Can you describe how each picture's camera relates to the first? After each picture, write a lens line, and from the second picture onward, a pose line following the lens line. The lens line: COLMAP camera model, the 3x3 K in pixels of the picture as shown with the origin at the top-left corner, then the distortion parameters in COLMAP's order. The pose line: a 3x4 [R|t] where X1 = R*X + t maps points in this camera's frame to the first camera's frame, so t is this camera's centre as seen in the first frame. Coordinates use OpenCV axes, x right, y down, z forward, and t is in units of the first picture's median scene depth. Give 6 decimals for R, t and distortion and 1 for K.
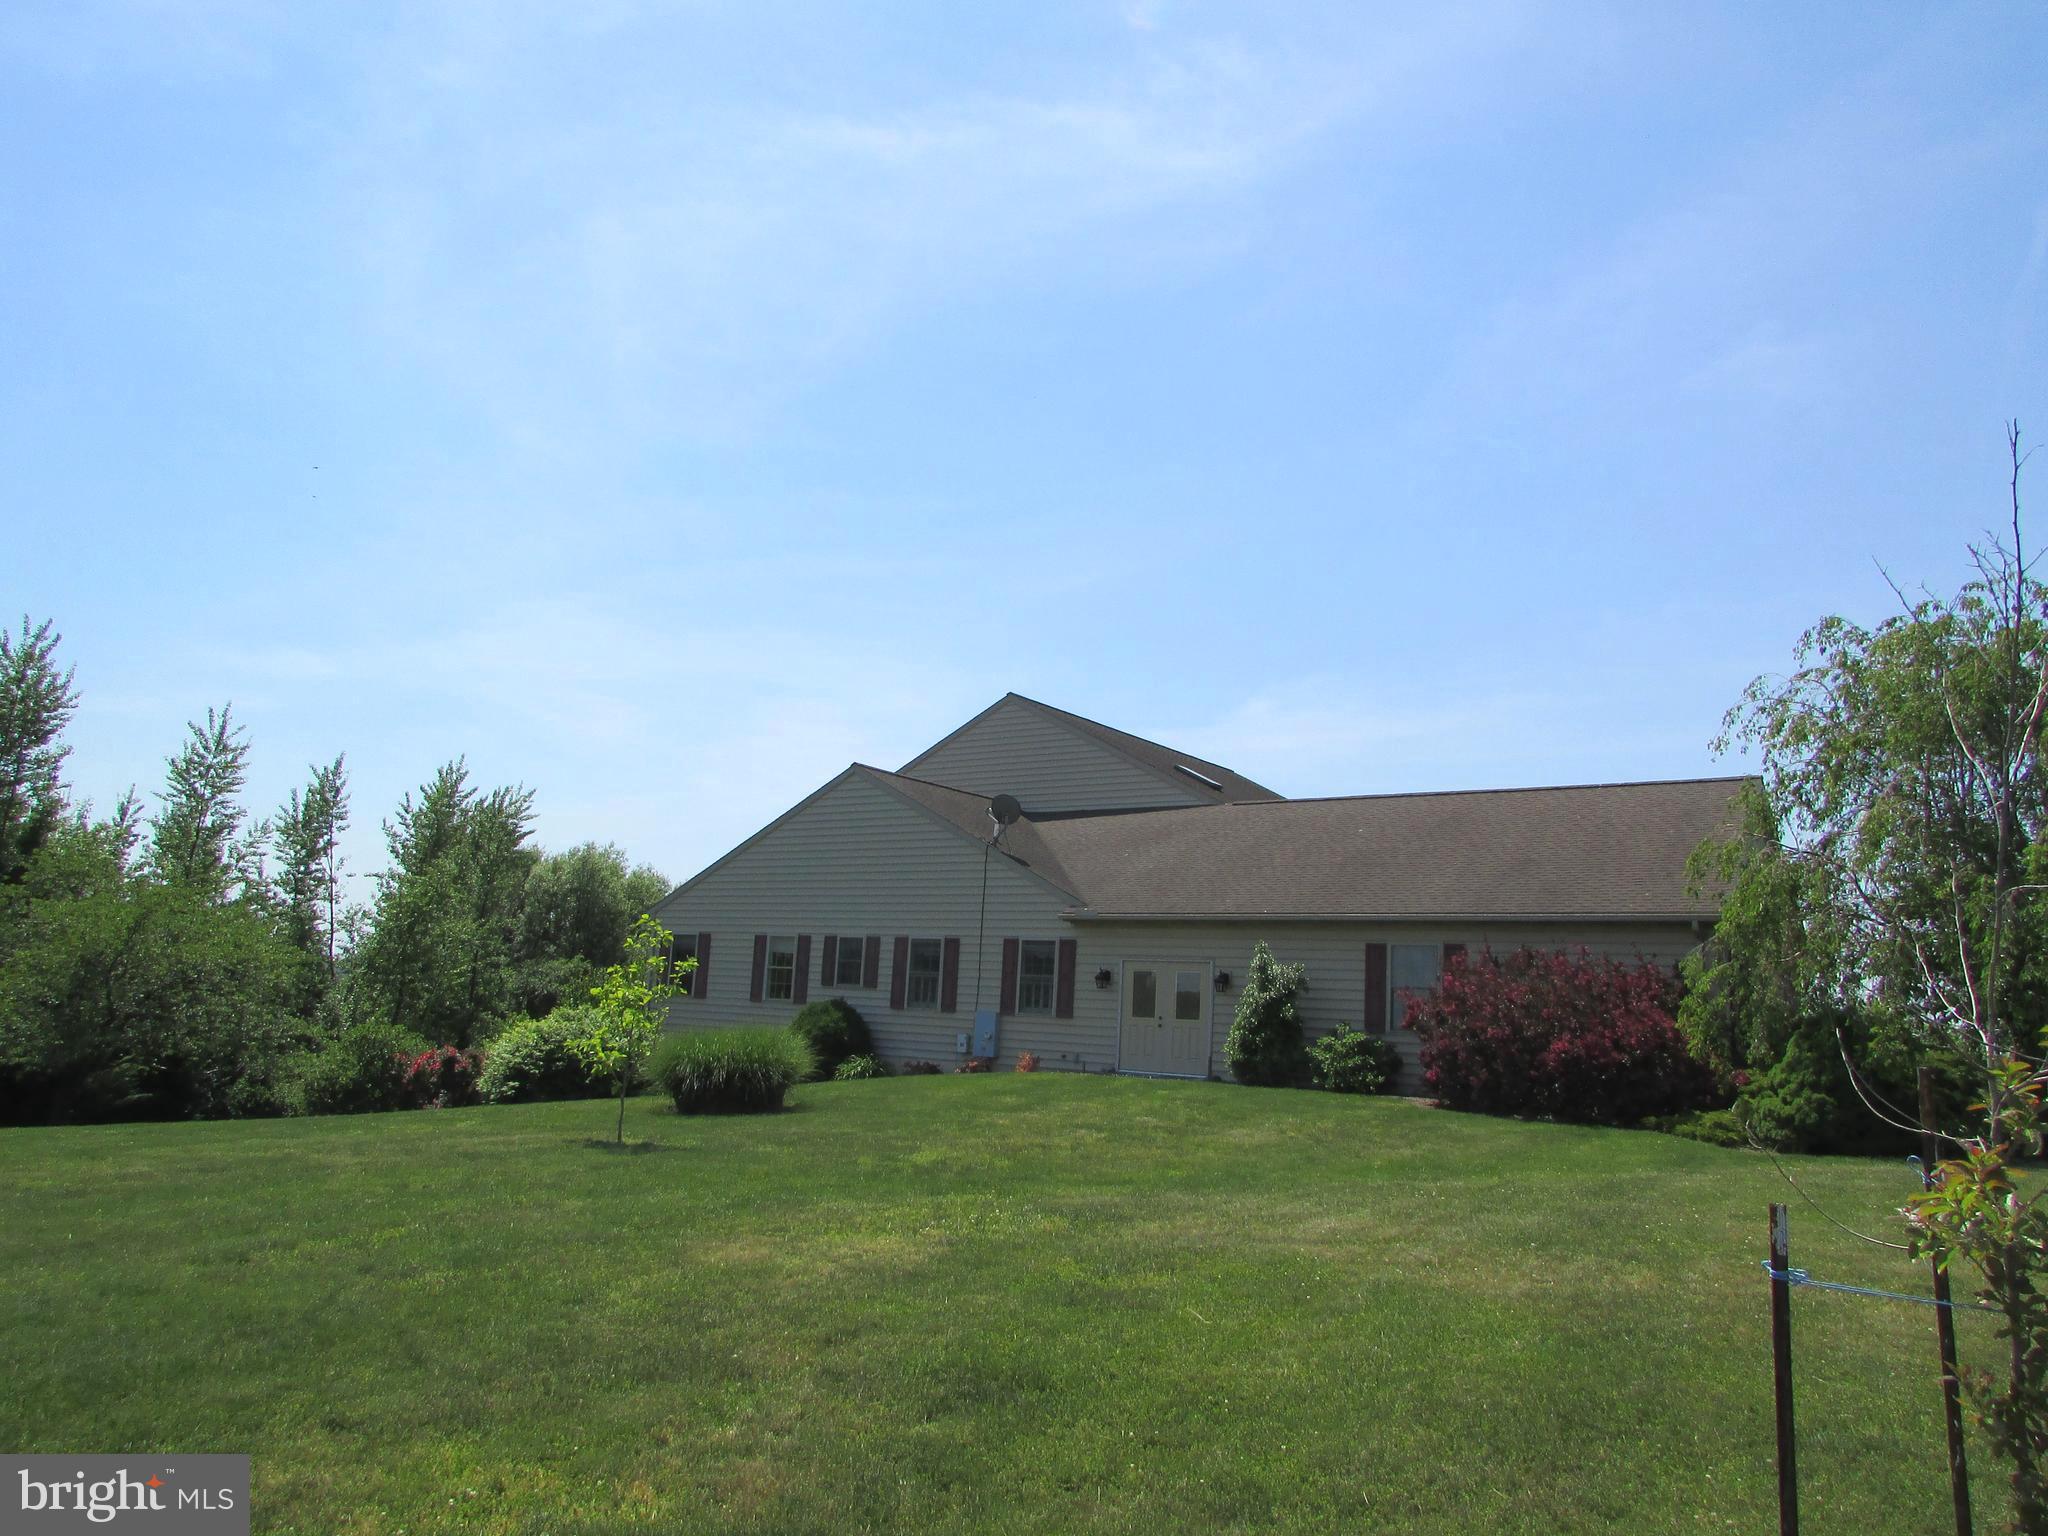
lens RADIAL K [[1515.1, 0, 1024.0], [0, 1515.1, 768.0], [0, 0, 1]] dist [-0.058132, 0.010261]
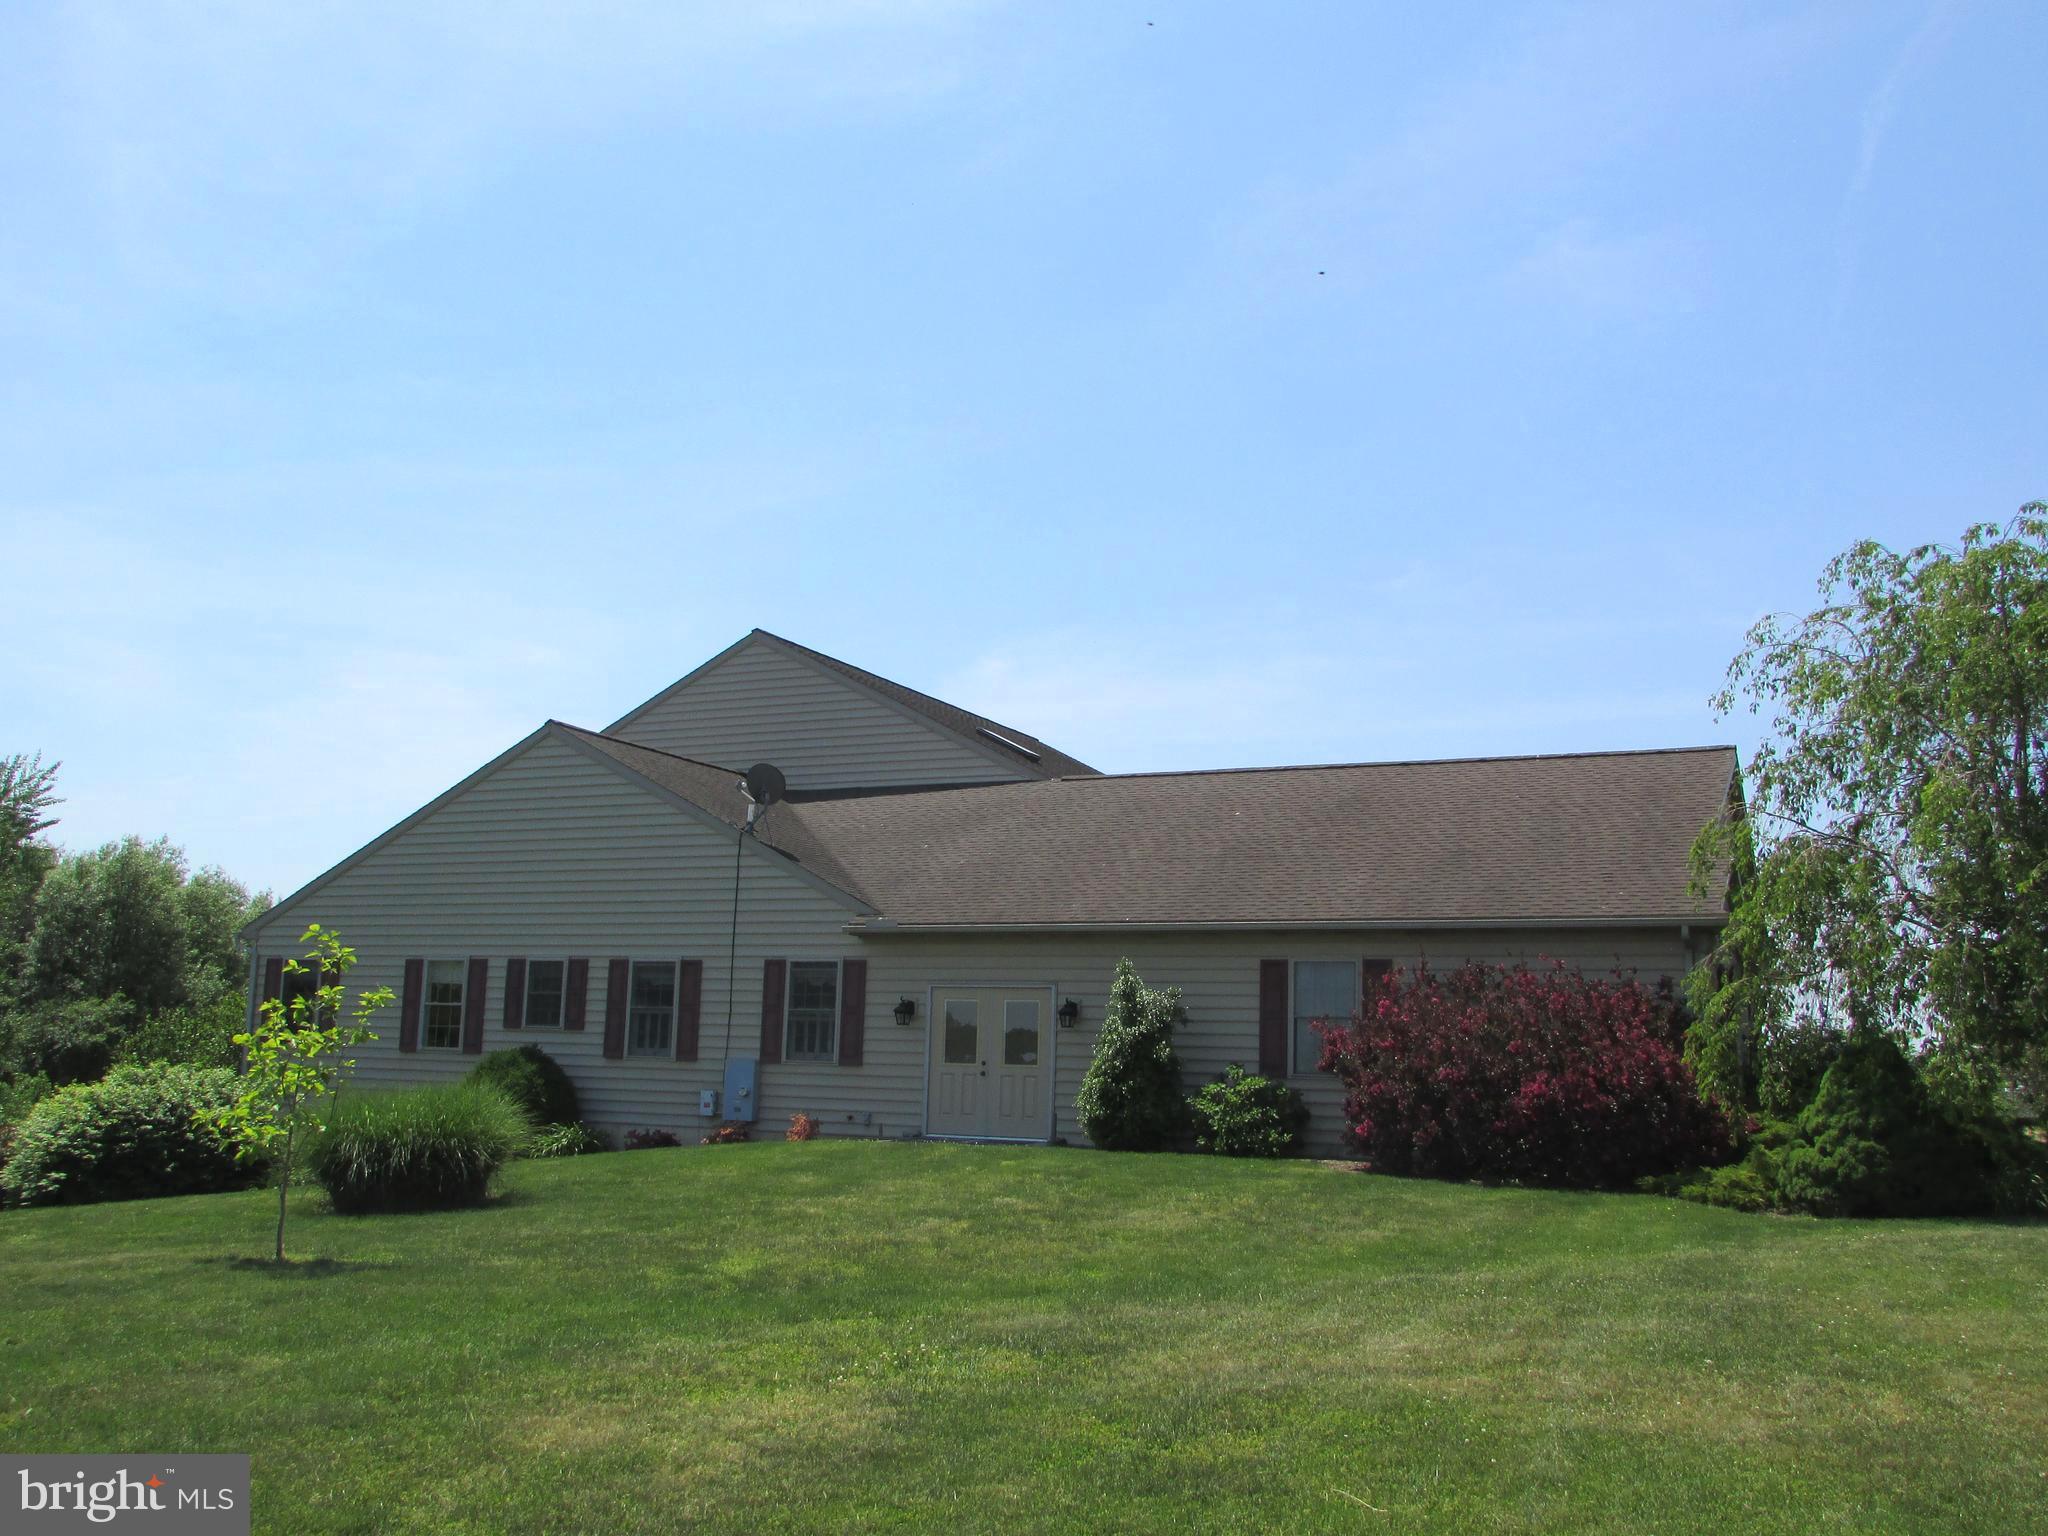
lens RADIAL K [[1917.7, 0, 1024.2], [0, 1917.7, 795.9], [0, 0, 1]] dist [-0.064216, 0.005925]
pose [[0.983440, 0.003856, 0.181194, -0.066168], [-0.008072, 0.999713, 0.022540, 0.012678], [-0.181055, -0.023629, 0.983189, 0.074555]]
